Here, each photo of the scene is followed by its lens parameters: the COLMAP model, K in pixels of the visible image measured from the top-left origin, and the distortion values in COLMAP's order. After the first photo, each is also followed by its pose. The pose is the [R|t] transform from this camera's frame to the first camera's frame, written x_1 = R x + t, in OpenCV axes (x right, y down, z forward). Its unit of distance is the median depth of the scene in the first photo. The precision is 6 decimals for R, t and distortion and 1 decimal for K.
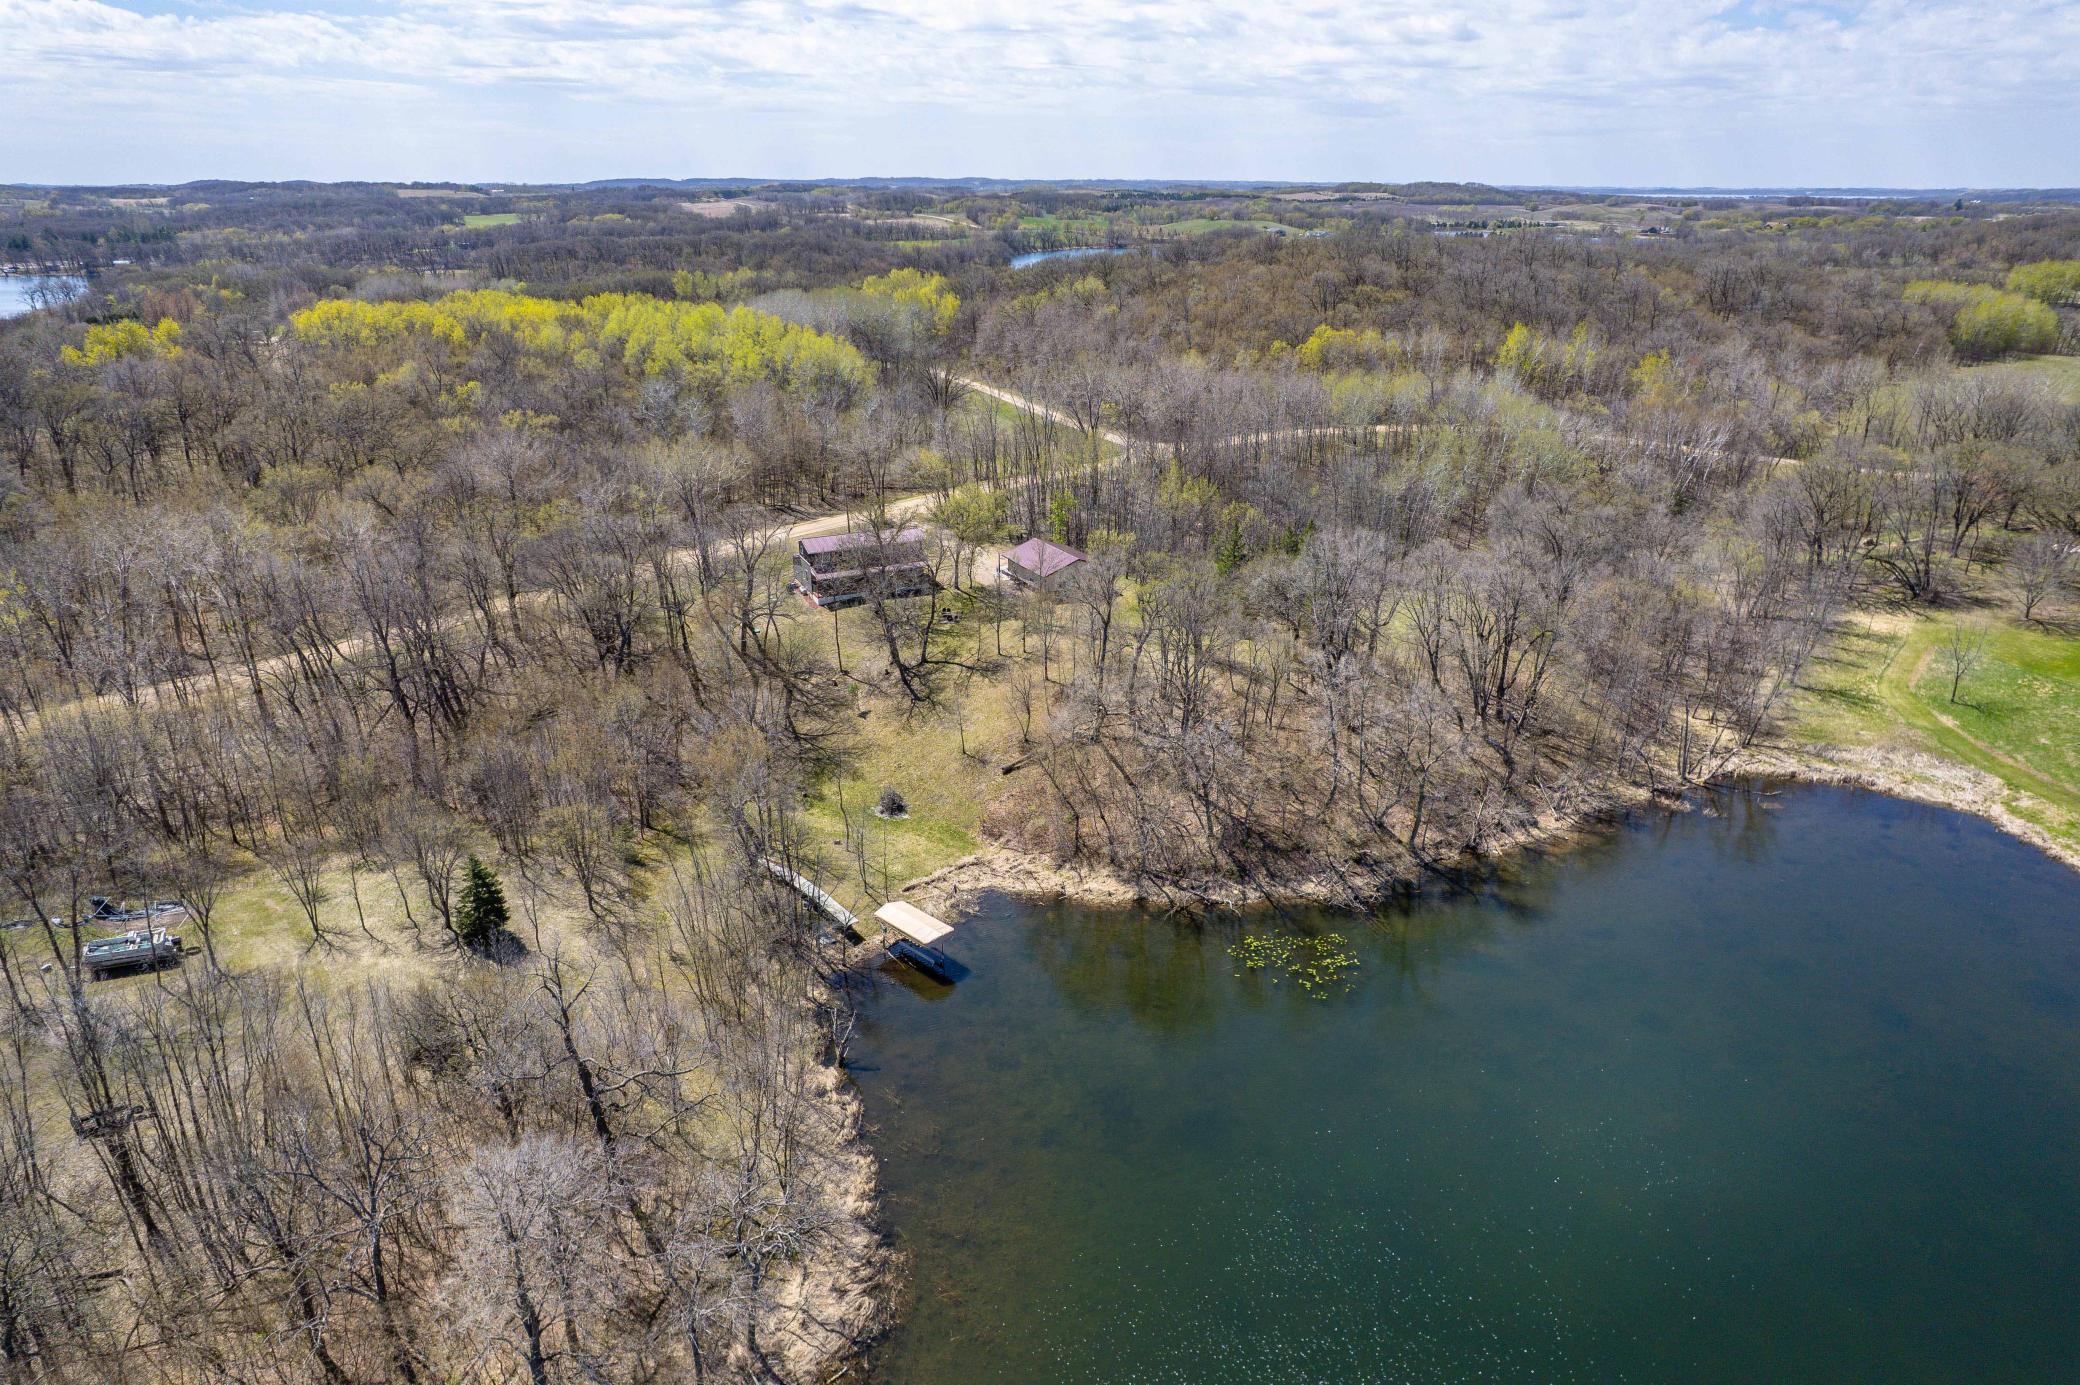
lens RADIAL K [[1329.1, 0, 1045.2], [0, 1329.1, 699.5], [0, 0, 1]] dist [-0.087271, 0.073867]
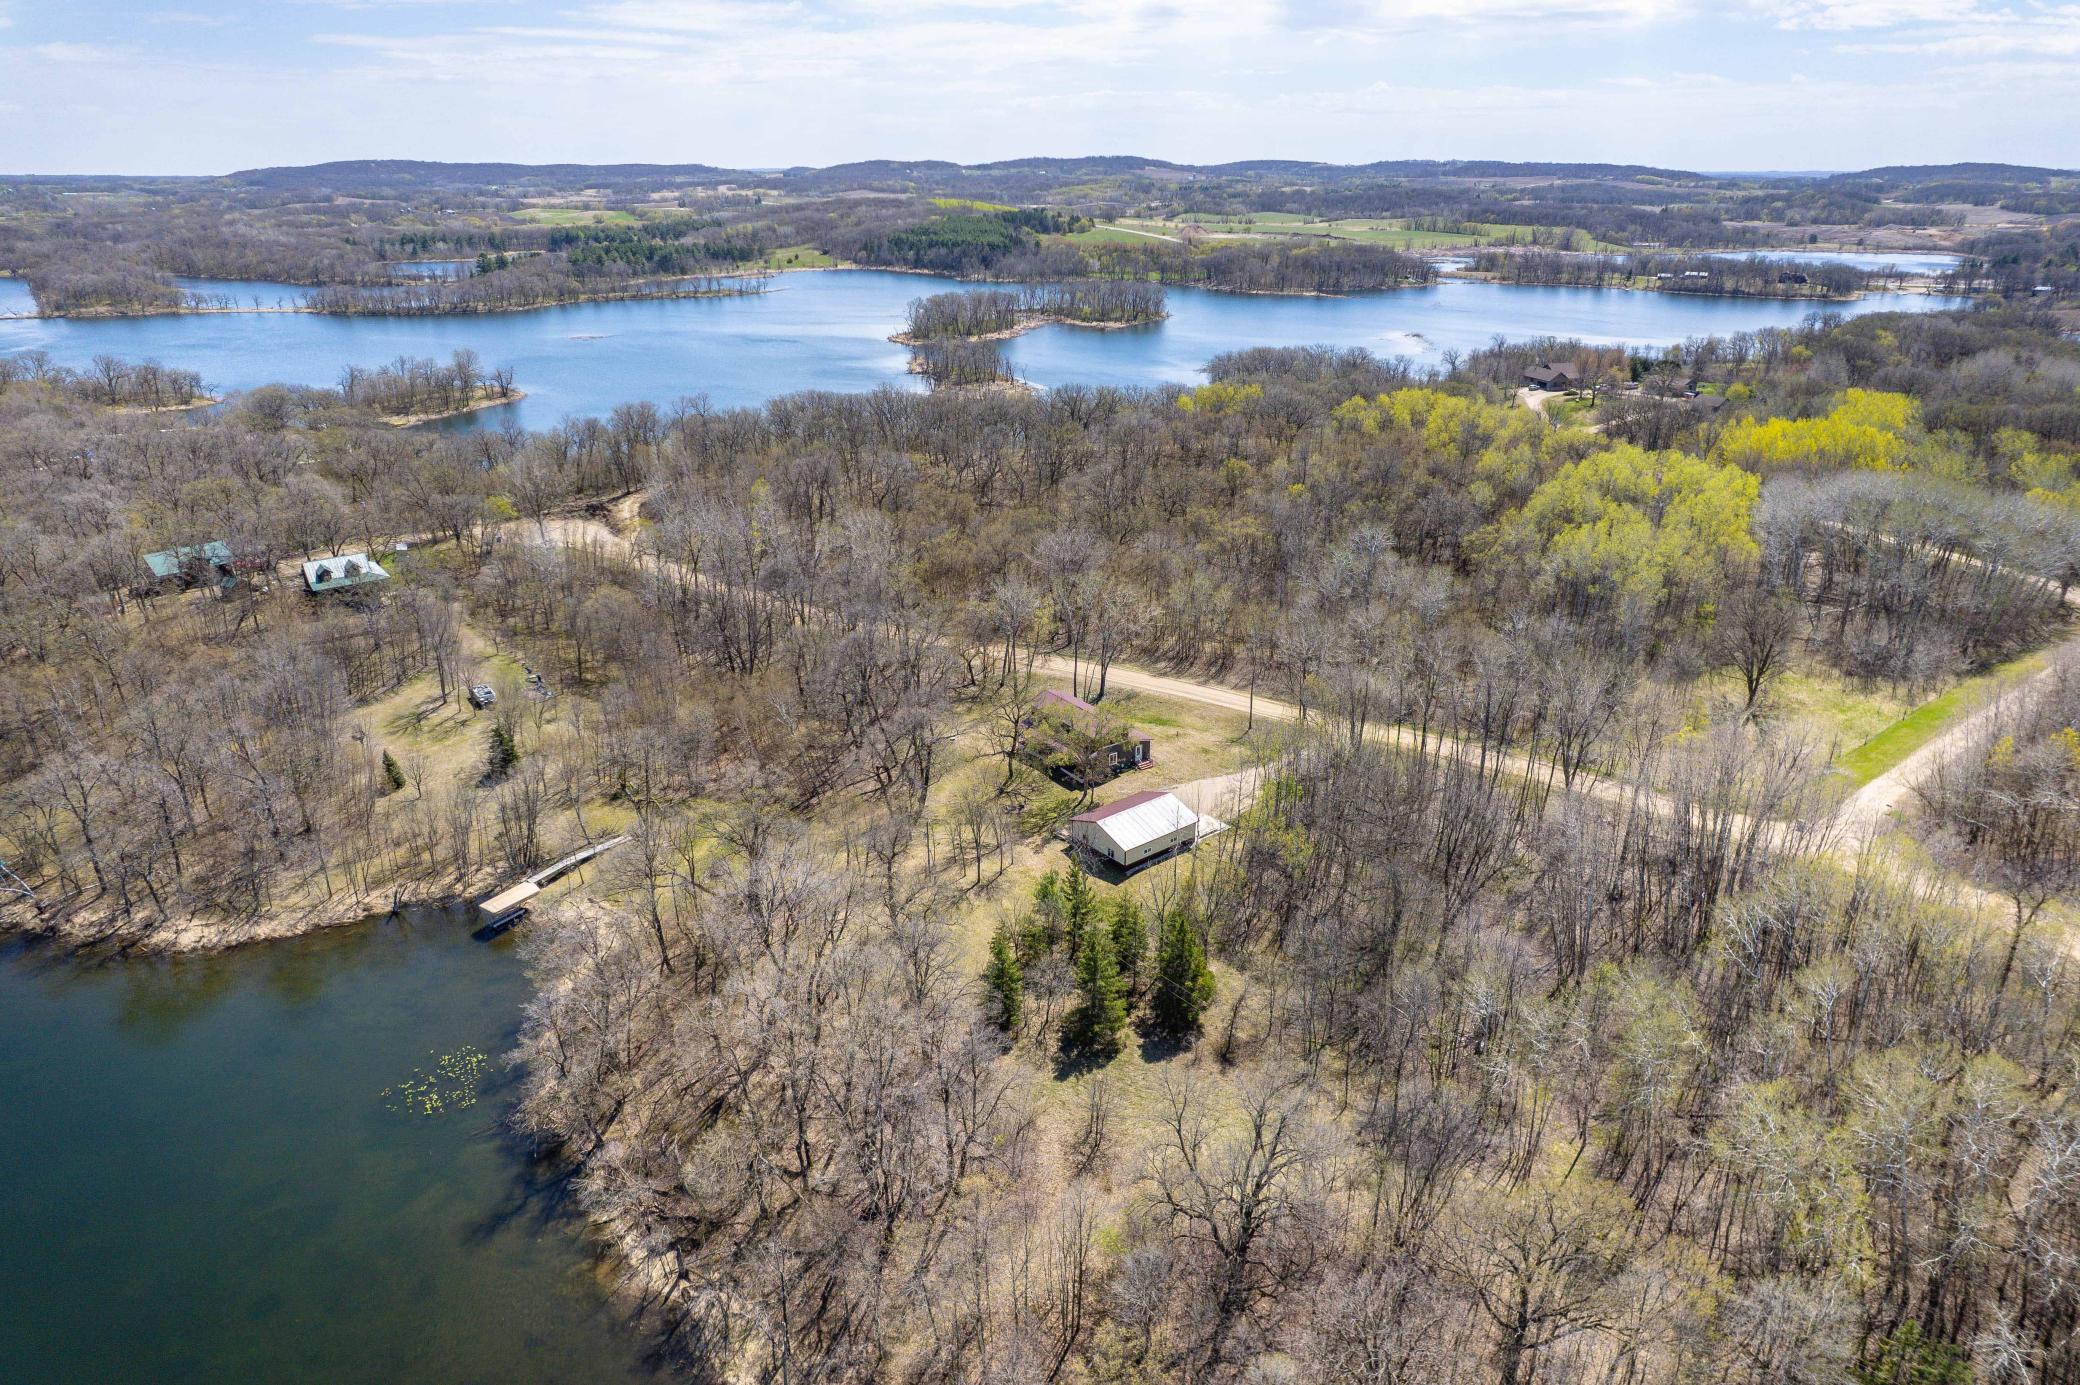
lens RADIAL K [[1329.1, 0, 1045.2], [0, 1329.1, 699.5], [0, 0, 1]] dist [-0.087271, 0.073867]
pose [[0.172778, 0.367914, -0.913667, 1.111318], [-0.357274, 0.887852, 0.289956, -0.587253], [0.917880, 0.276332, 0.284847, 0.944461]]
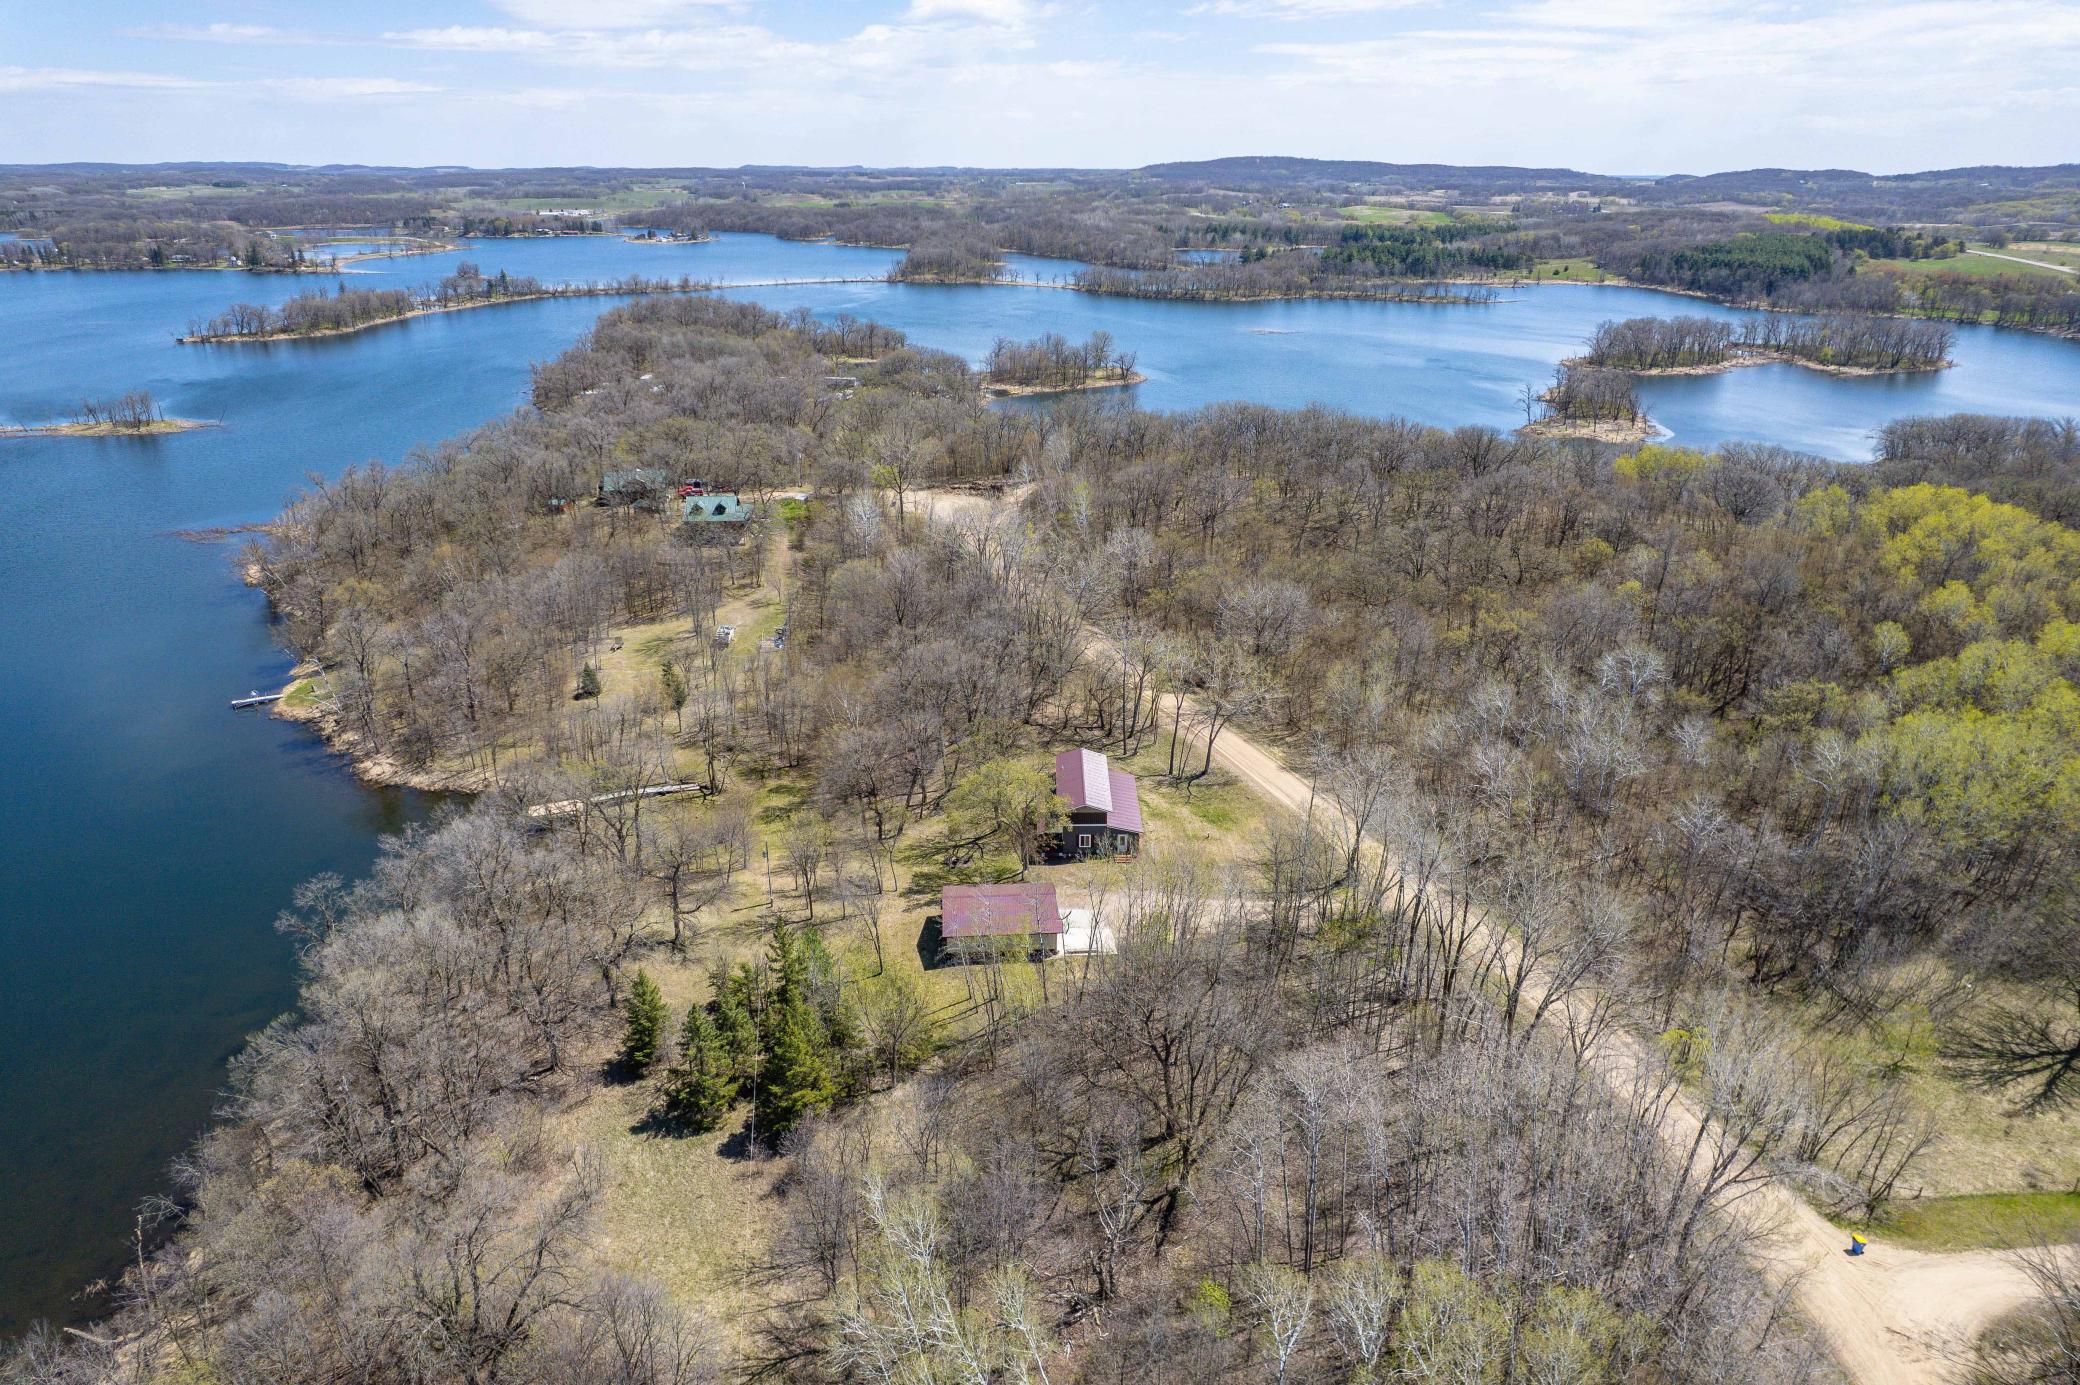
lens RADIAL K [[1329.1, 0, 1045.2], [0, 1329.1, 699.5], [0, 0, 1]] dist [-0.087271, 0.073867]
pose [[-0.428304, 0.335782, -0.838932, 0.867693], [-0.332790, 0.804532, 0.491914, -0.853931], [0.840123, 0.489877, -0.232839, 1.626168]]
